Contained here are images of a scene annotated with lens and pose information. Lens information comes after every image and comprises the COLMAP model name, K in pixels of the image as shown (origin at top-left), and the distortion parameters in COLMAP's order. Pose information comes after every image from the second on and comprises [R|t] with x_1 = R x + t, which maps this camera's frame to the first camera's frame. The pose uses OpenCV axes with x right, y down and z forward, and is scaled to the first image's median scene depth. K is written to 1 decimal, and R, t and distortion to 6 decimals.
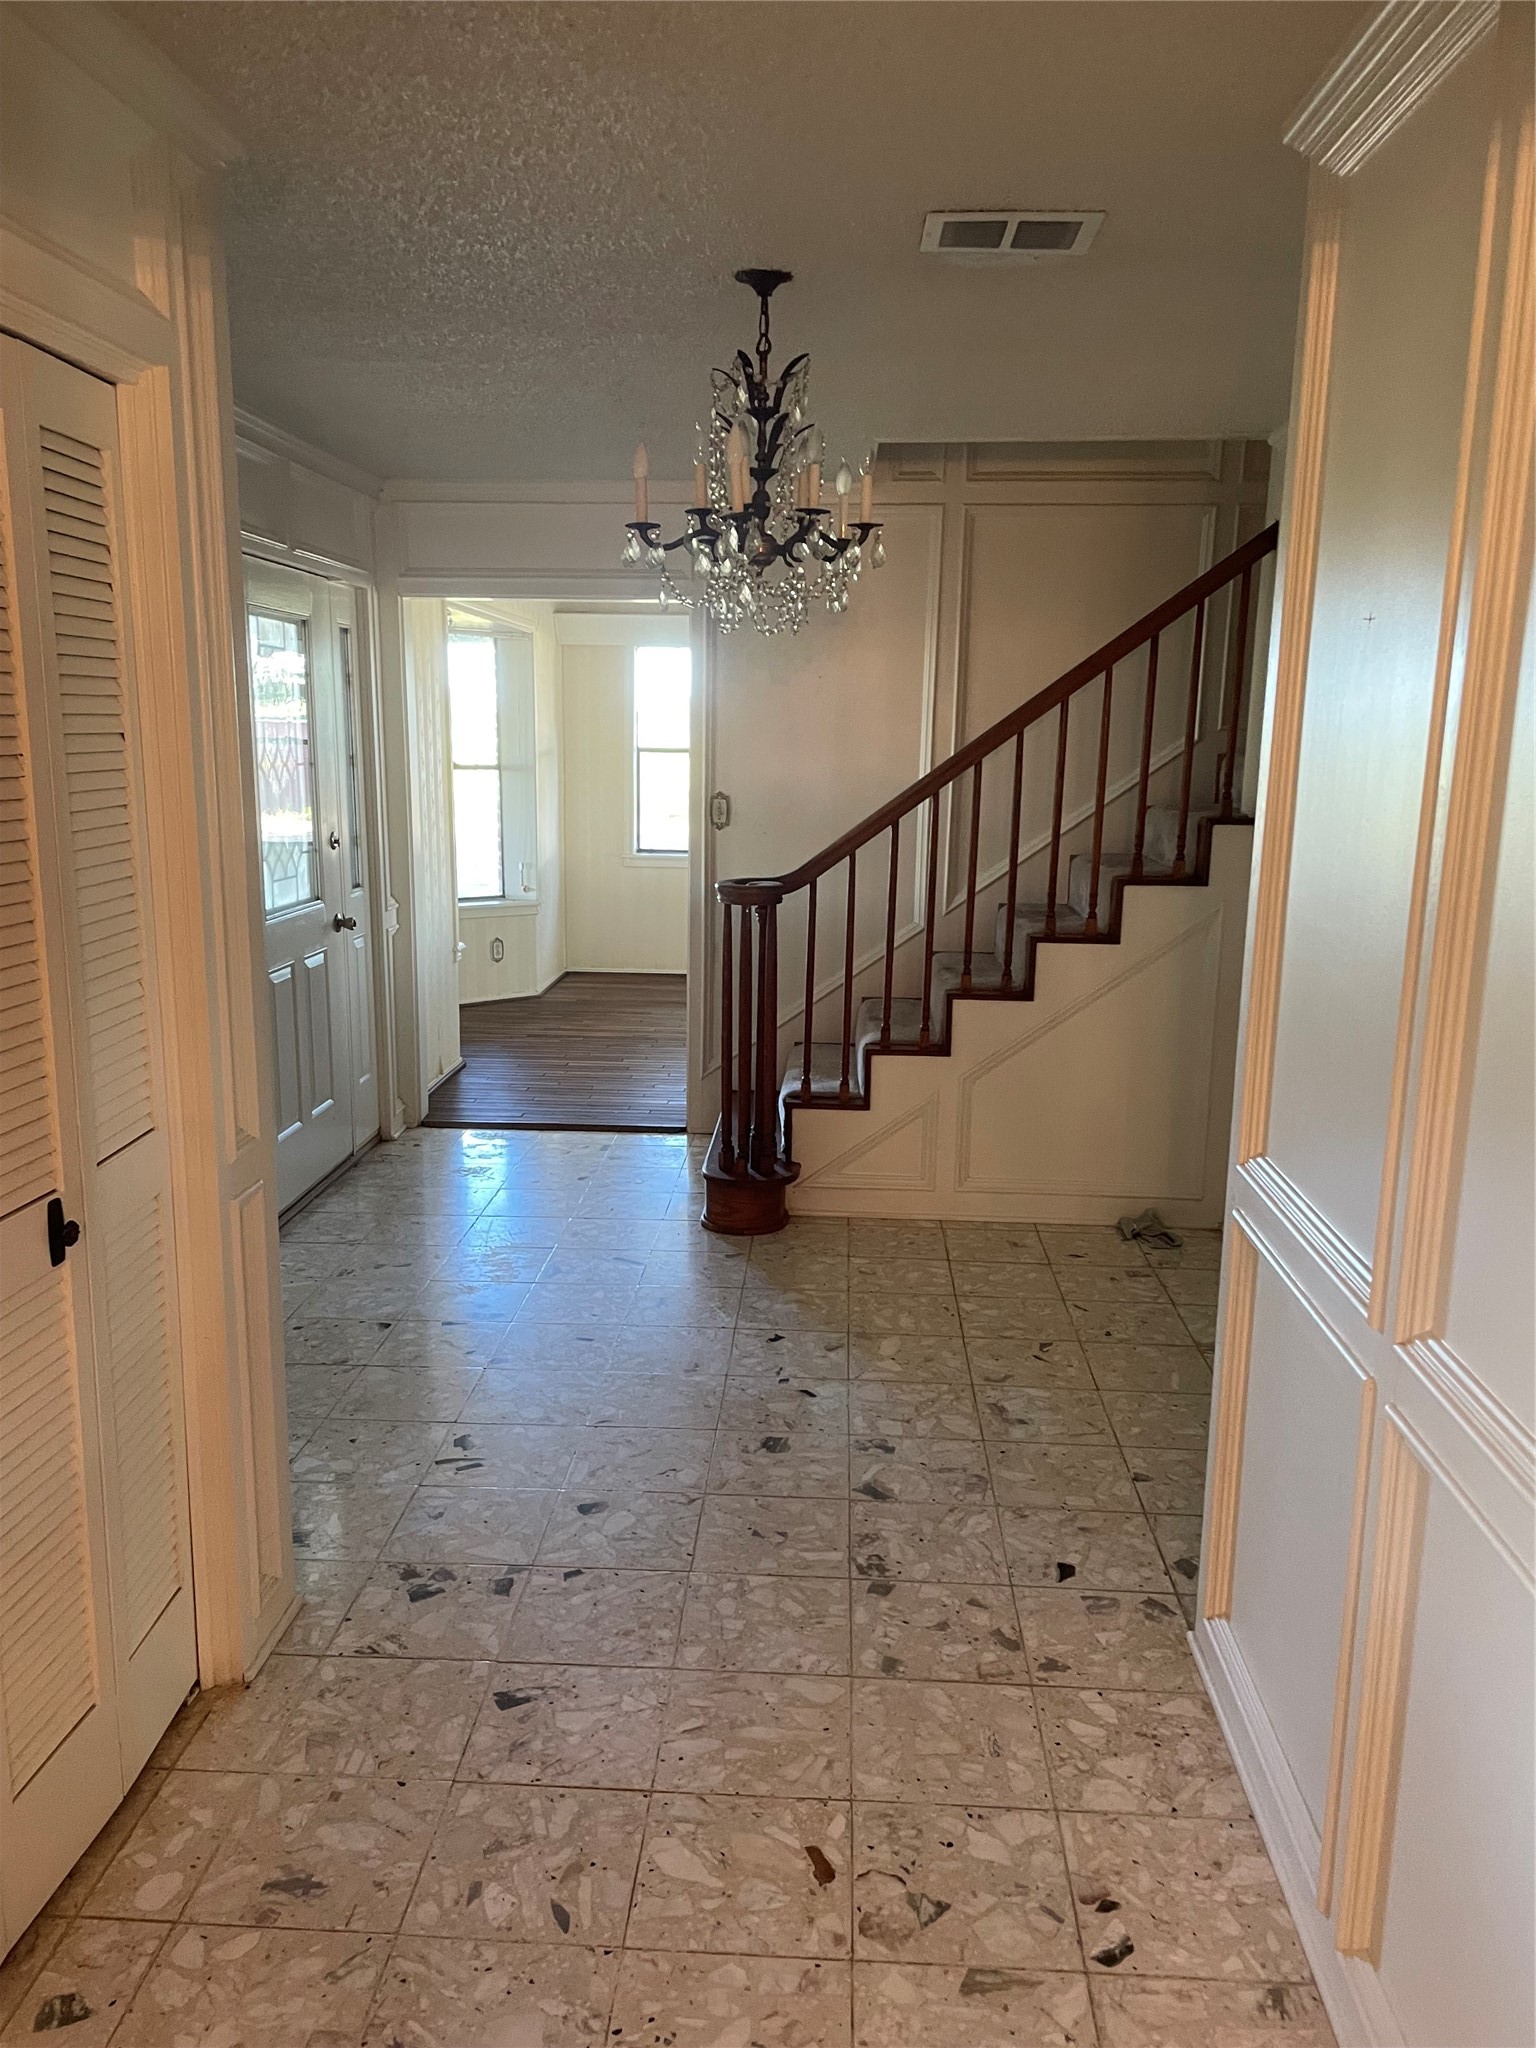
lens RADIAL K [[1548.7, 0, 762.3], [0, 1548.7, 1032.0], [0, 0, 1]] dist [0.014579, 0.000437]
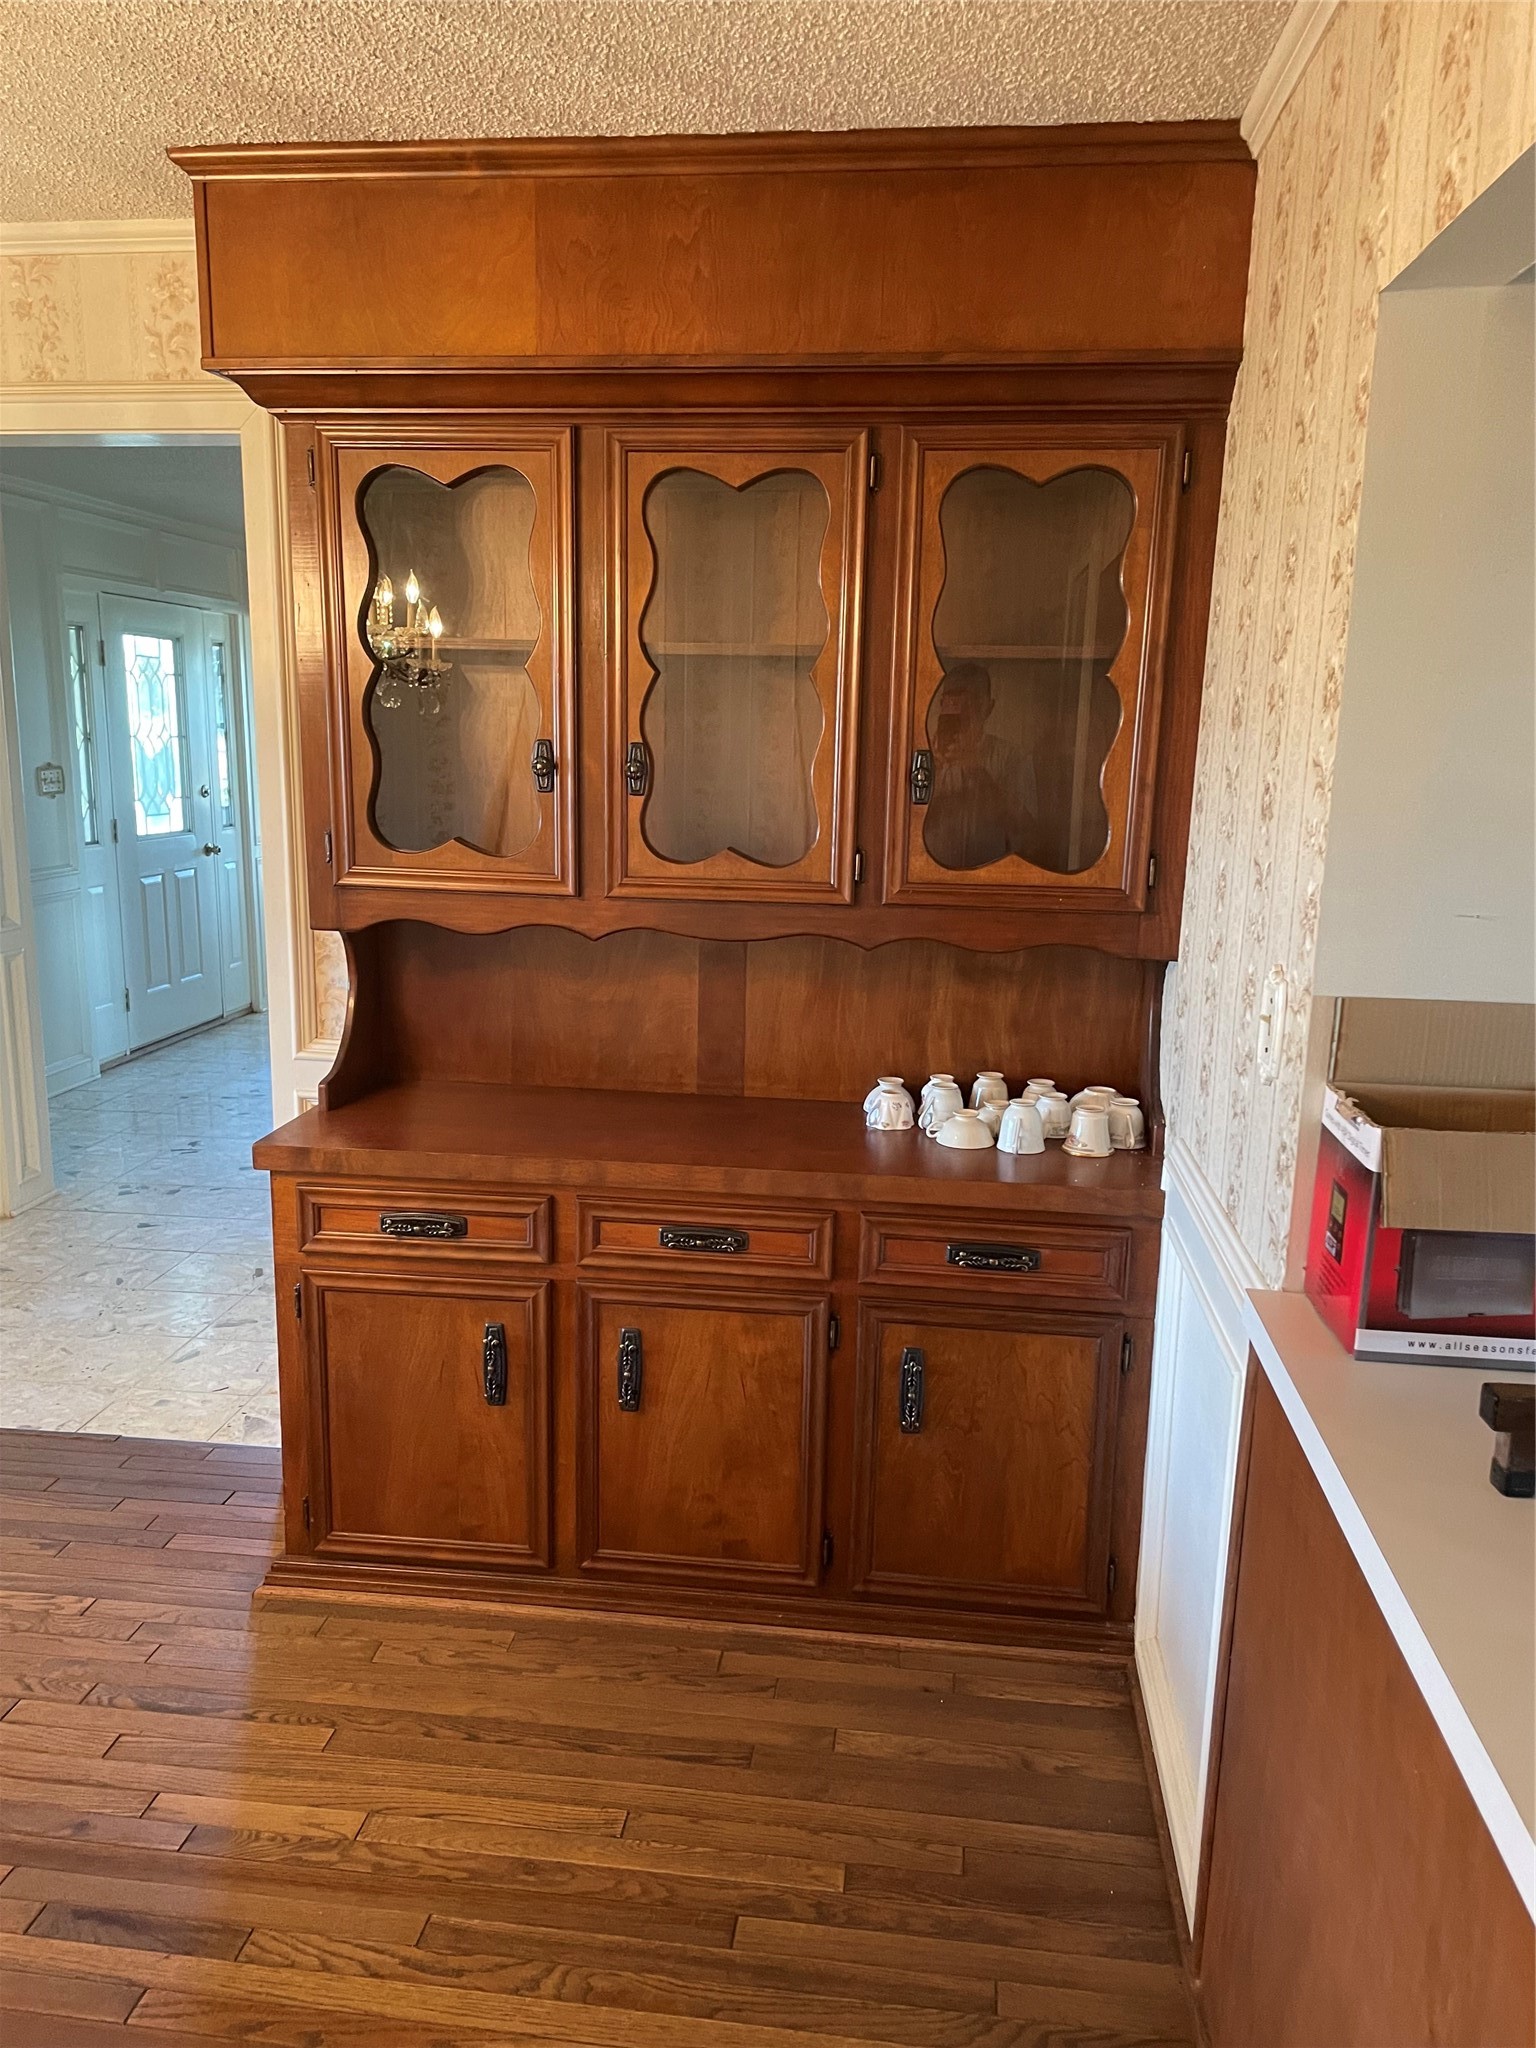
lens RADIAL K [[1548.7, 0, 769.7], [0, 1548.7, 1024.5], [0, 0, 1]] dist [0.014579, 0.000437]
pose [[0.998085, 0.016732, -0.059543, 0.352439], [-0.017080, 0.999840, -0.005335, 0.095155], [0.059444, 0.006341, 0.998211, -0.415784]]
